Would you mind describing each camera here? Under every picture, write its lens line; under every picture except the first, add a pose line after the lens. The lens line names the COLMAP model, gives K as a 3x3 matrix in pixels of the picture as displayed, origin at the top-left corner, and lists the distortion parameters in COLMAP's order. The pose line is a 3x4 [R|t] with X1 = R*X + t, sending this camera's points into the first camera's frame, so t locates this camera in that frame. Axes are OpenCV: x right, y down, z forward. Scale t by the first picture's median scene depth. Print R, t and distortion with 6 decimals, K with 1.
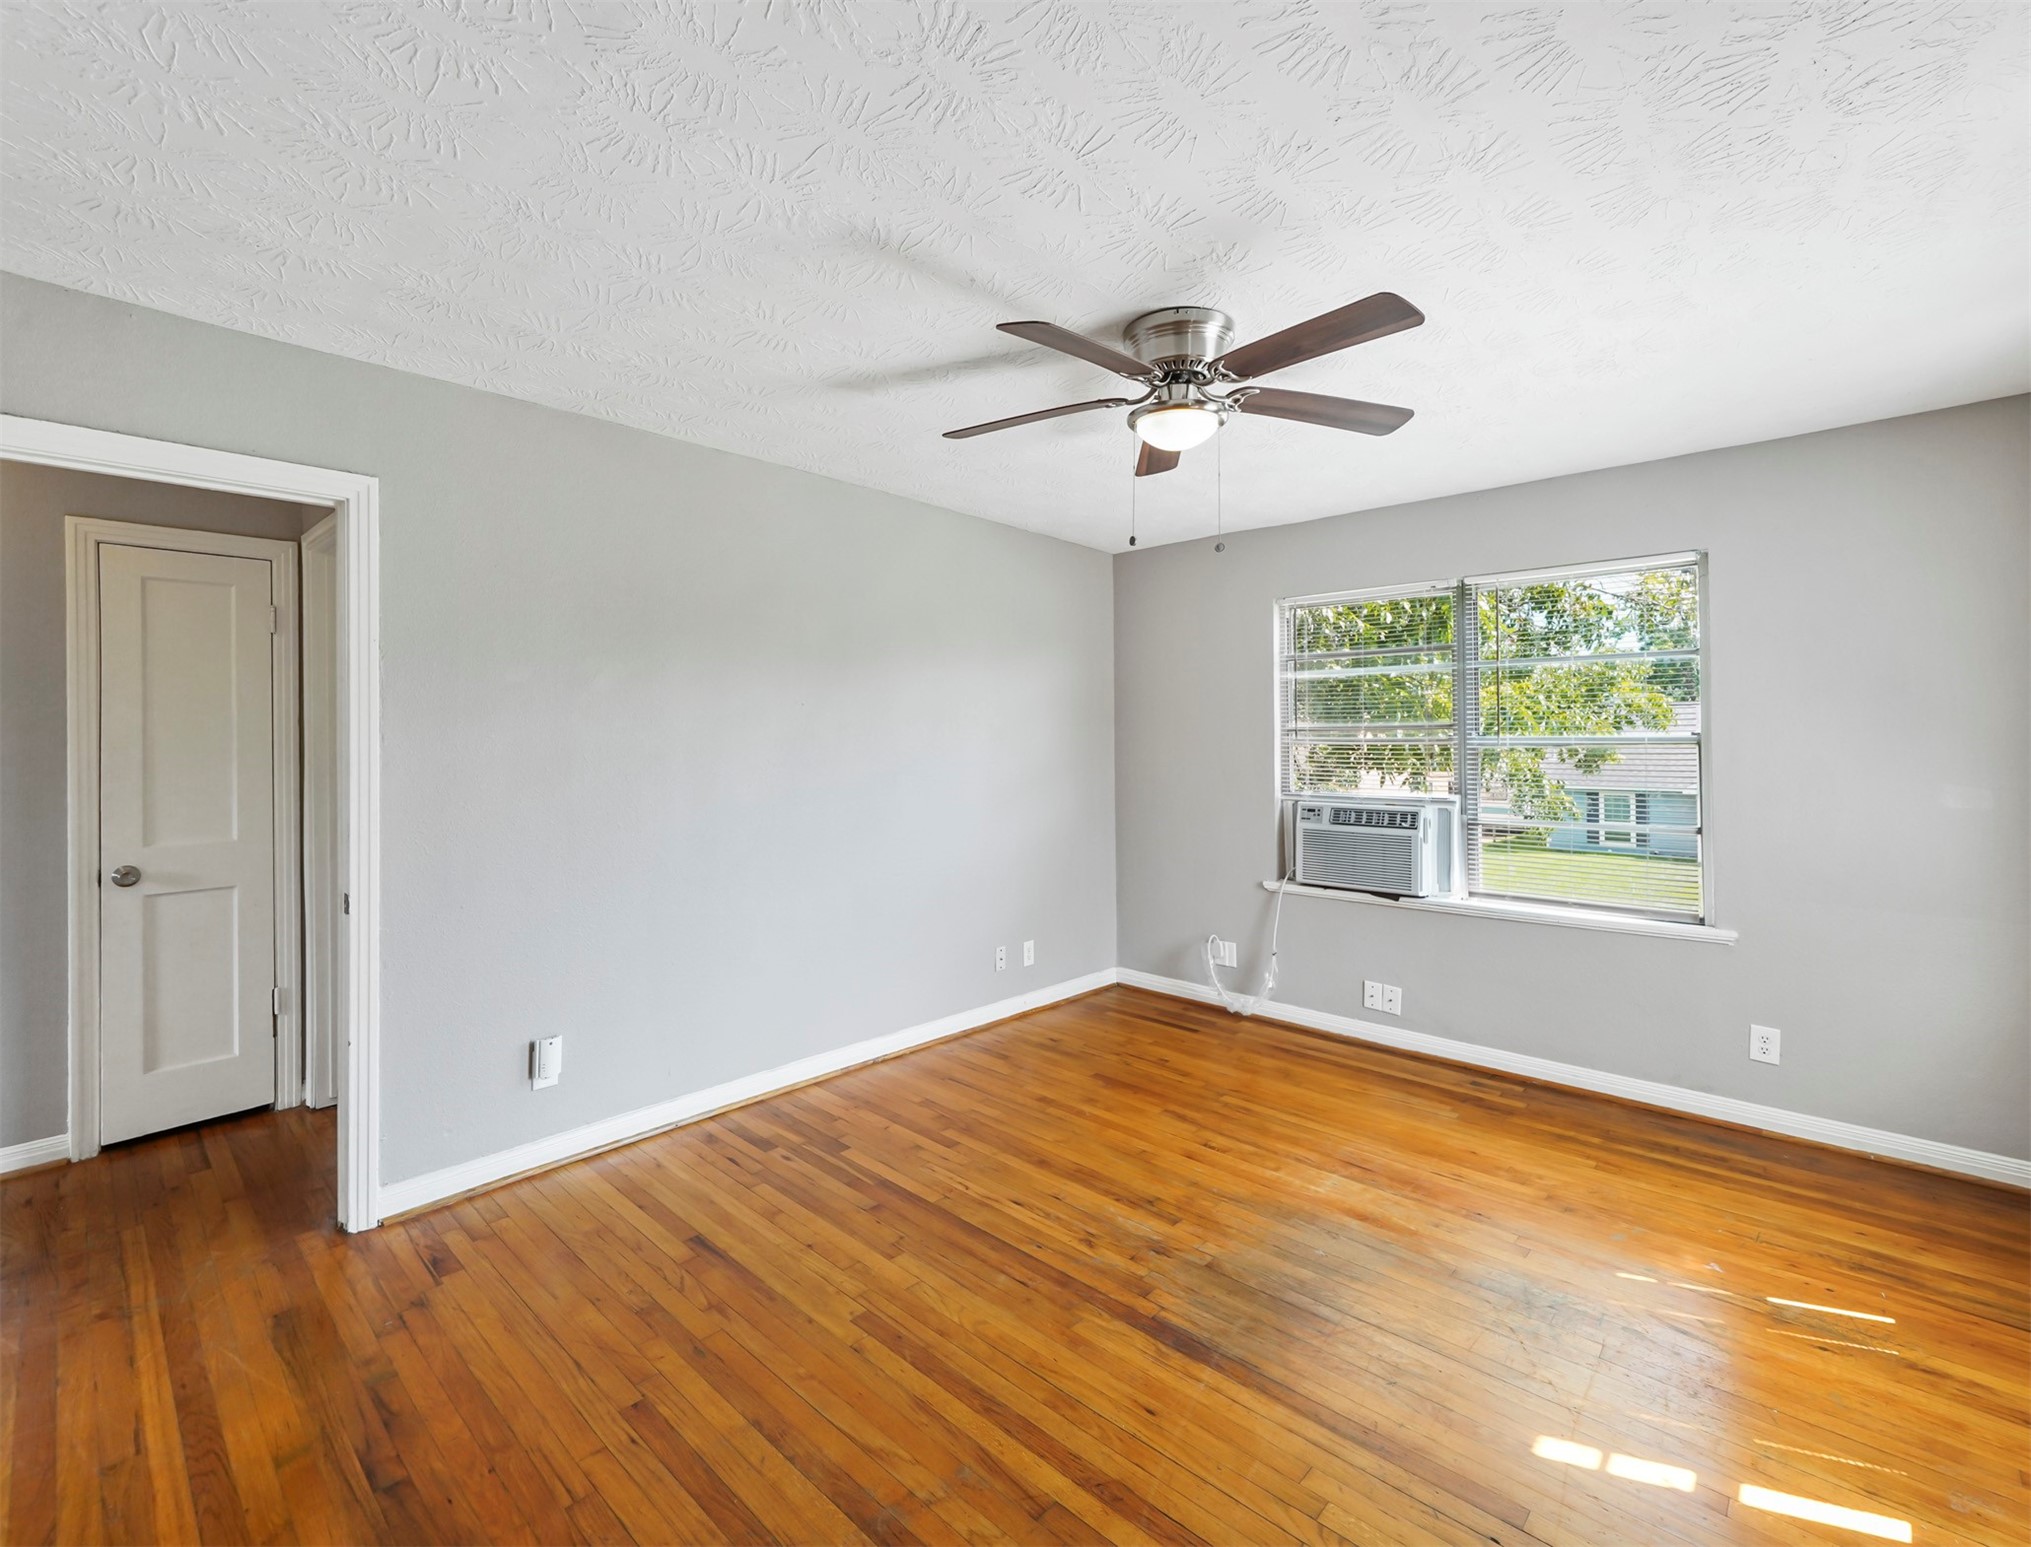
lens RADIAL K [[903.7, 0, 988.4], [0, 903.7, 745.9], [0, 0, 1]] dist [0.003058, -0.000707]
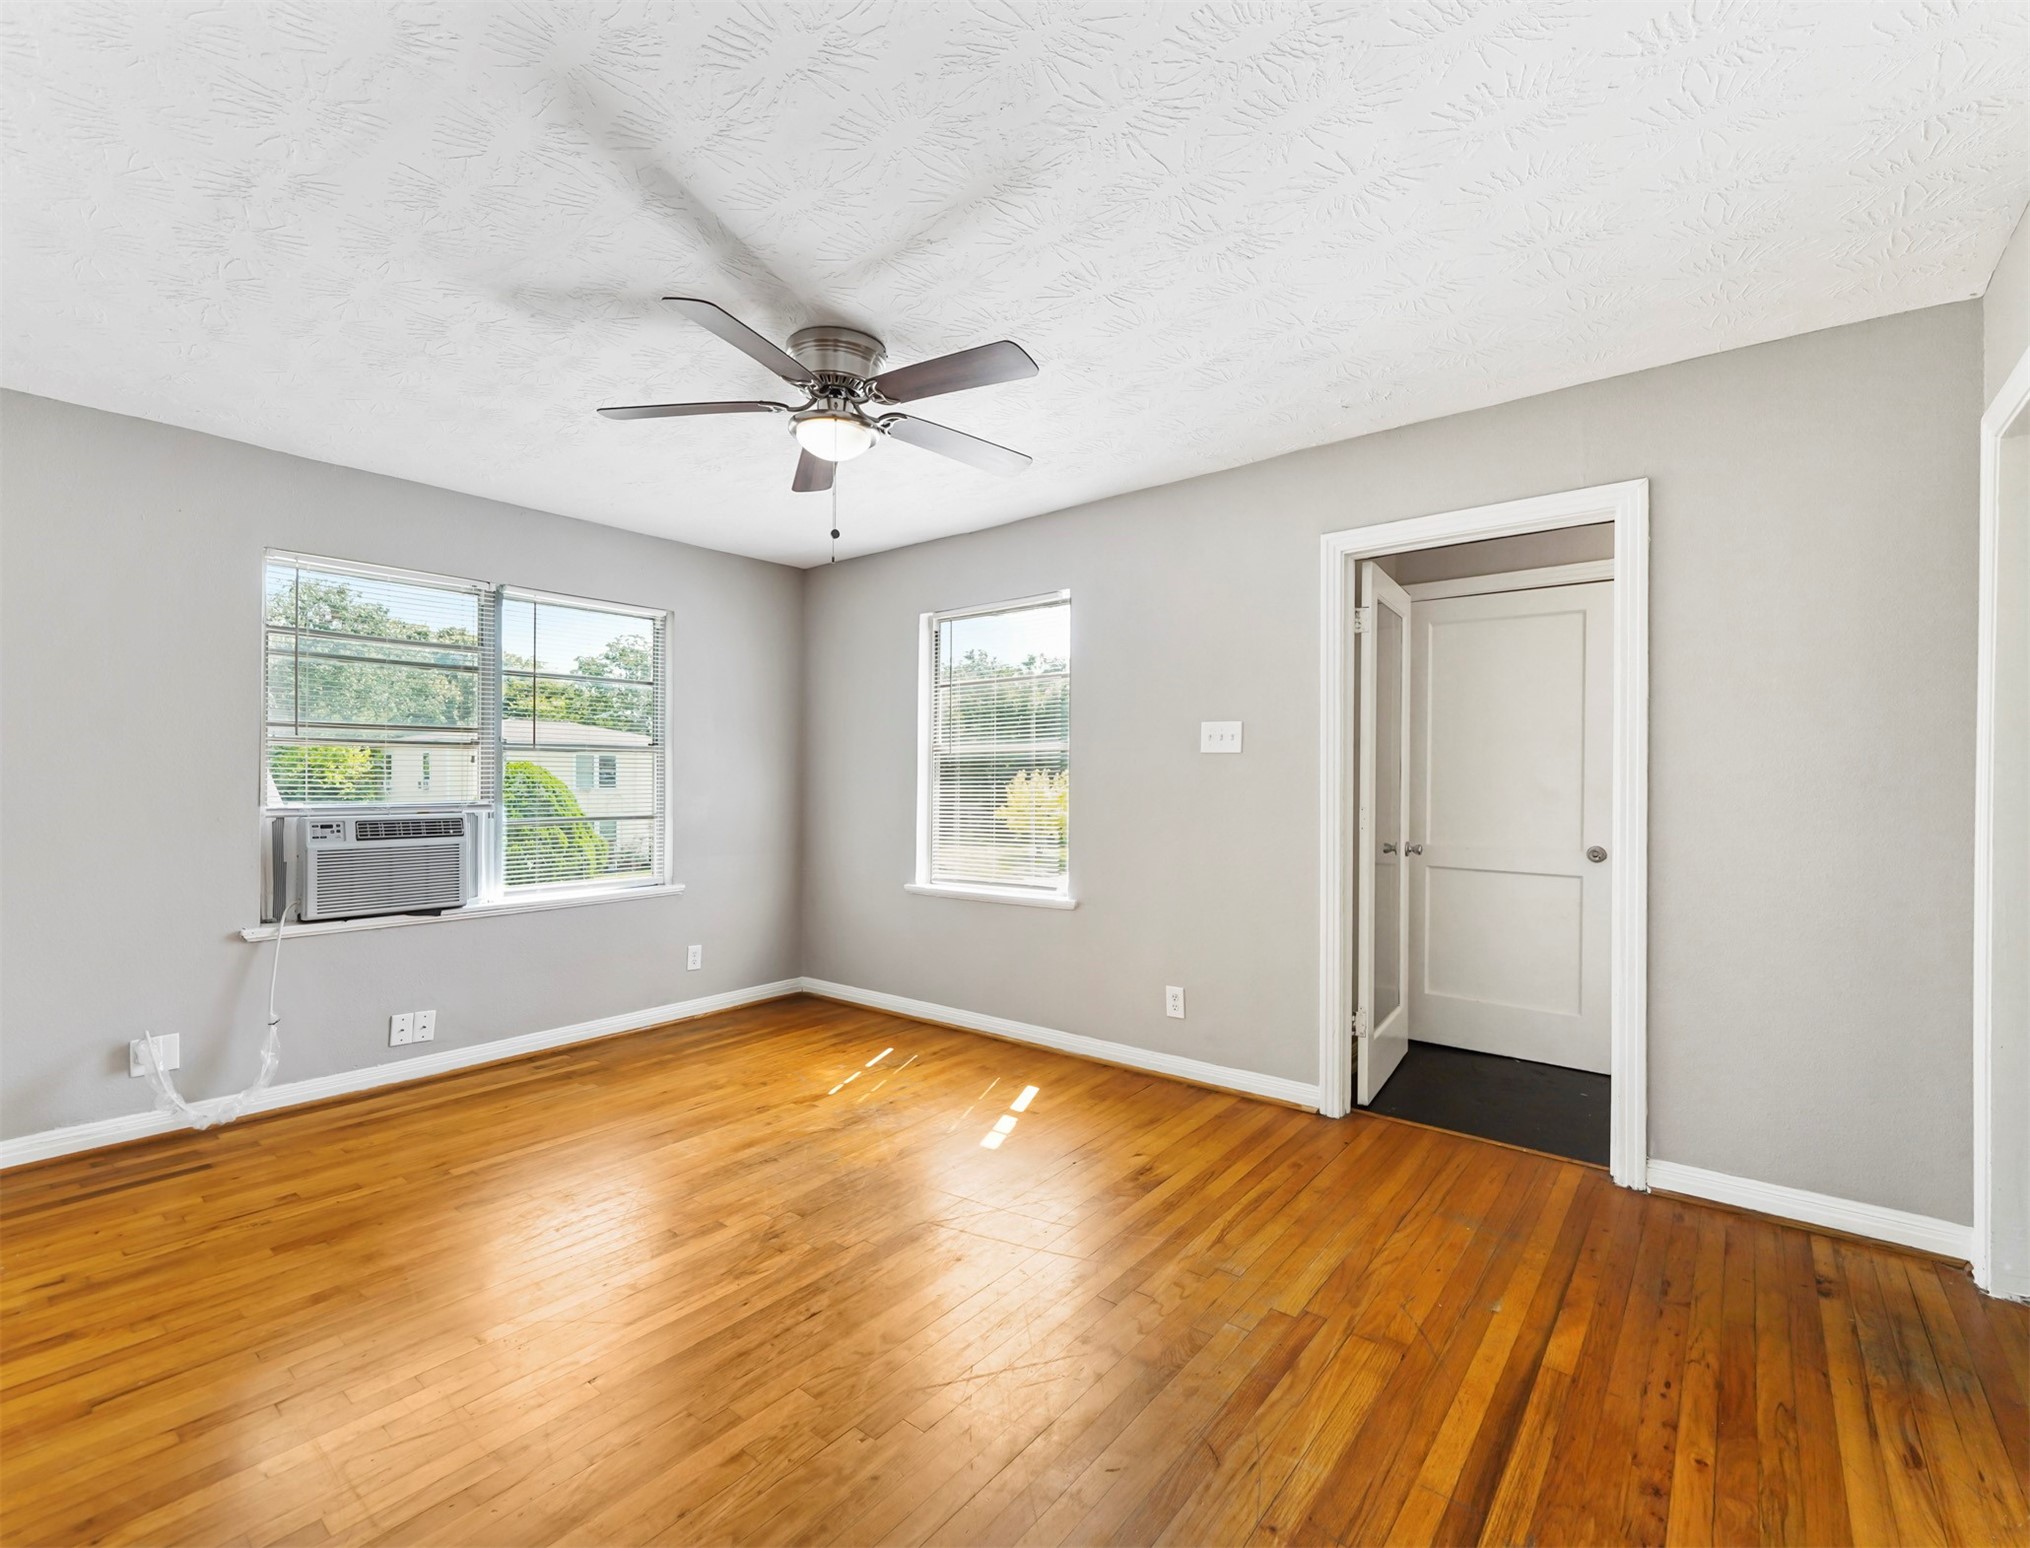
lens RADIAL K [[911.2, 0, 954.6], [0, 911.2, 761.0], [0, 0, 1]] dist [0.000344, -0.000096]
pose [[-0.049239, 0.017370, 0.998636, -0.786614], [-0.000008, 0.999849, -0.017392, 0.044116], [-0.998787, -0.000864, -0.049232, 0.791075]]
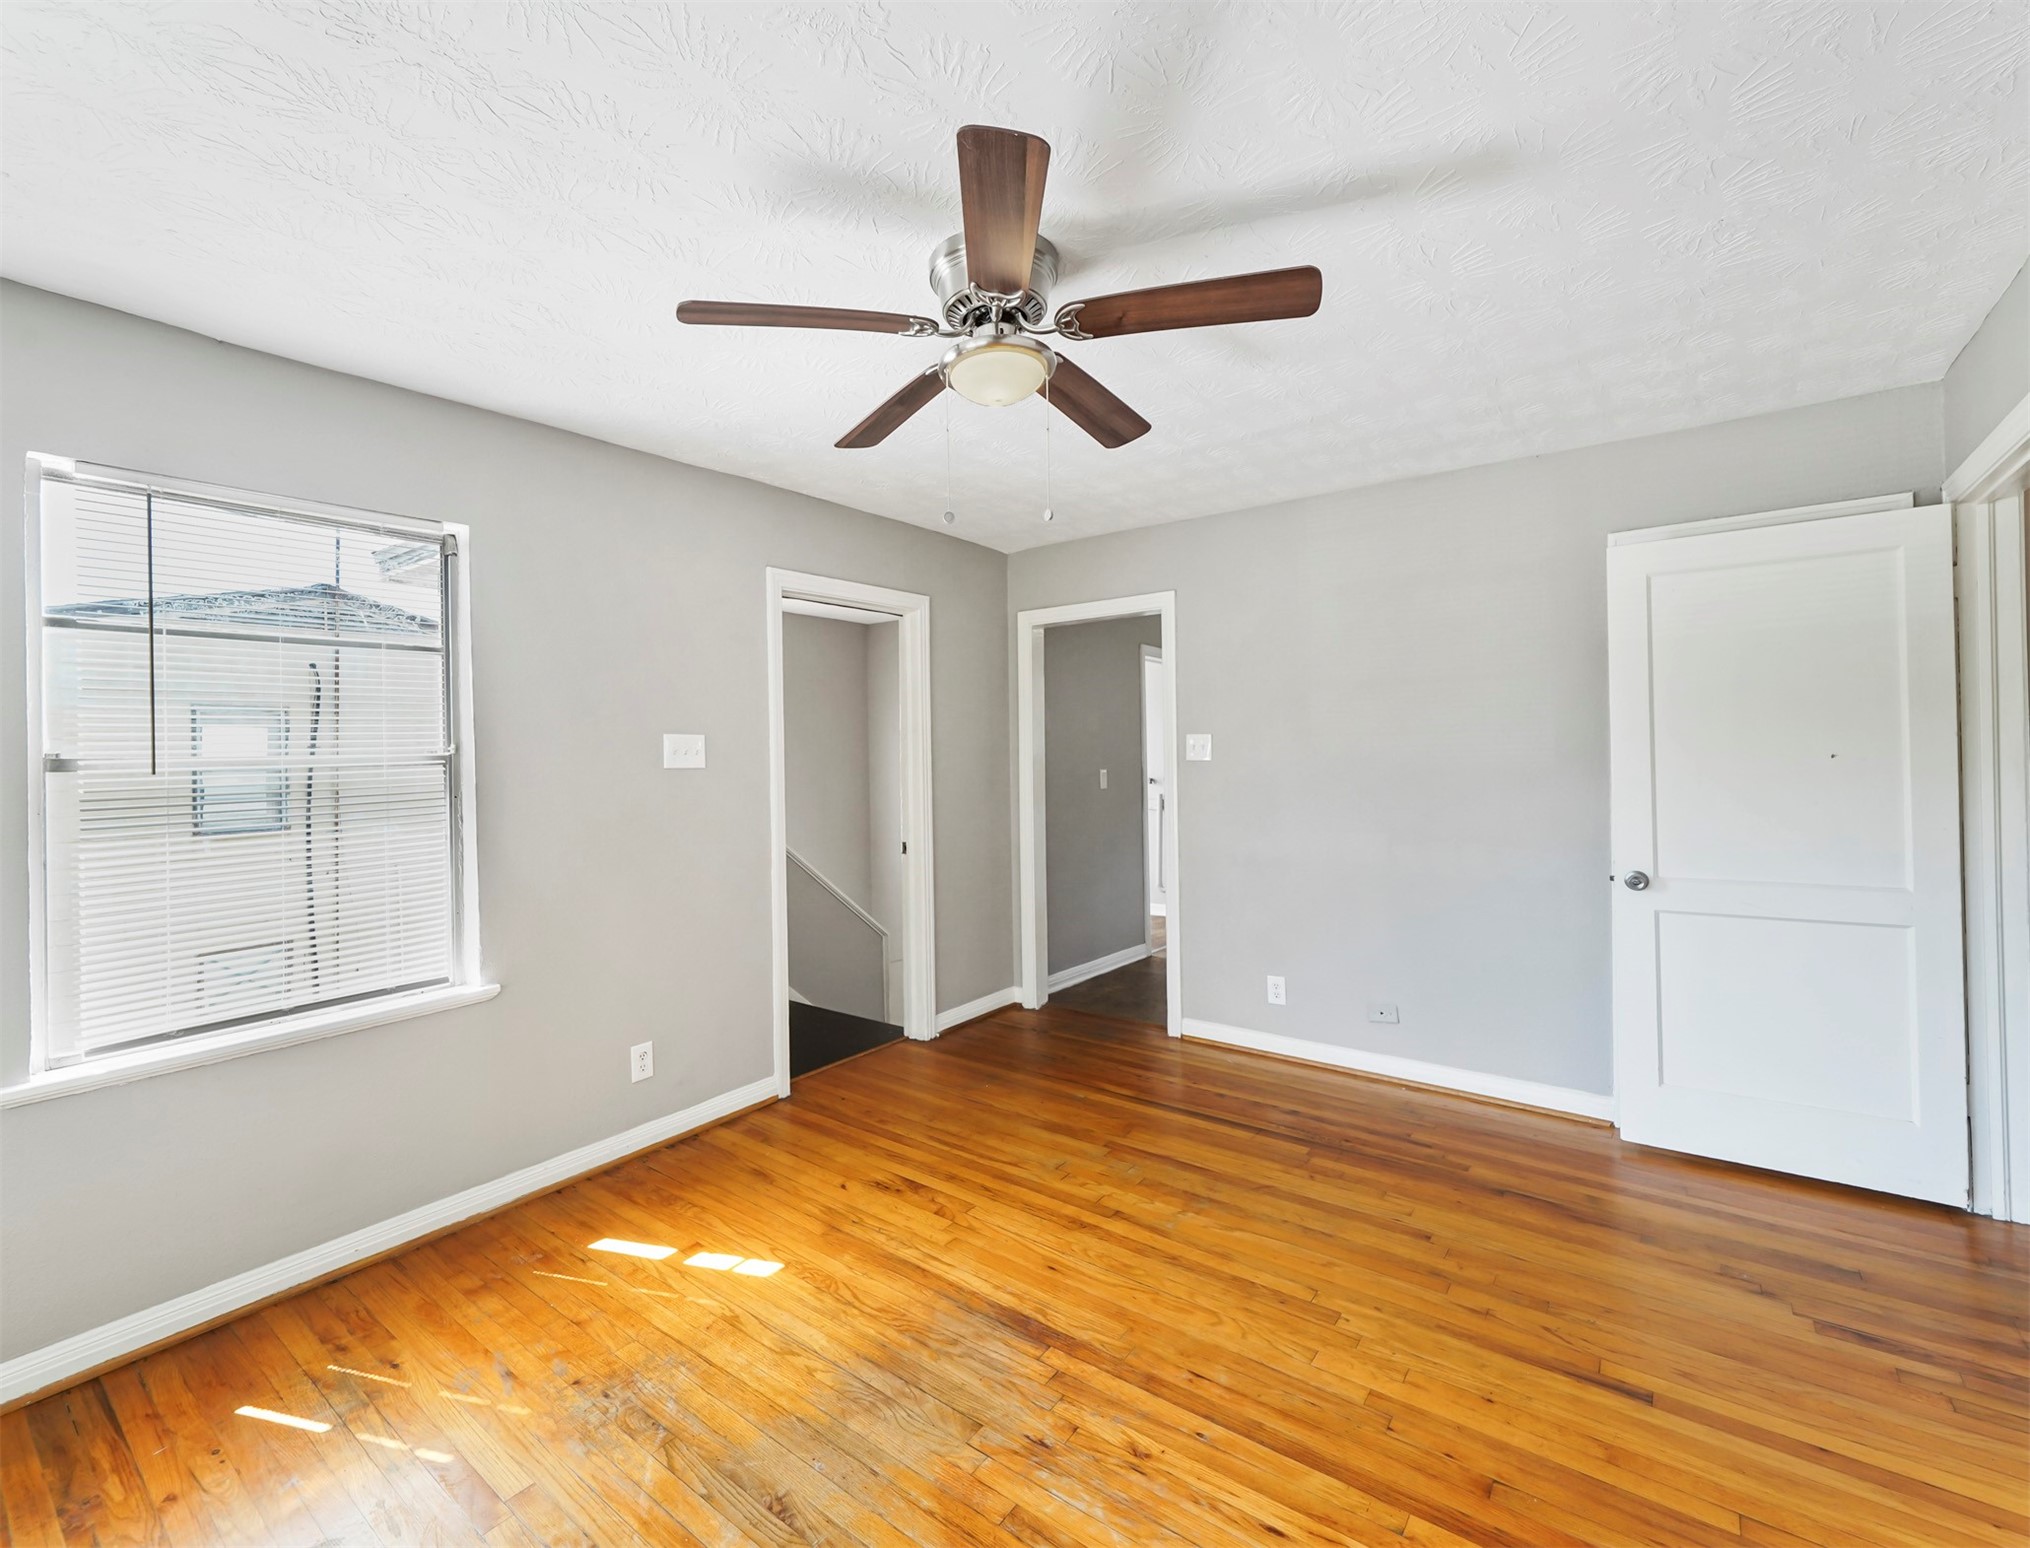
lens RADIAL K [[903.3, 0, 987.9], [0, 903.3, 746.5], [0, 0, 1]] dist [0.003058, -0.000707]
pose [[-0.994481, 0.019028, -0.103174, 0.275516], [0.020079, 0.999757, -0.009151, -0.002185], [0.102975, -0.011172, -0.994621, 1.616569]]
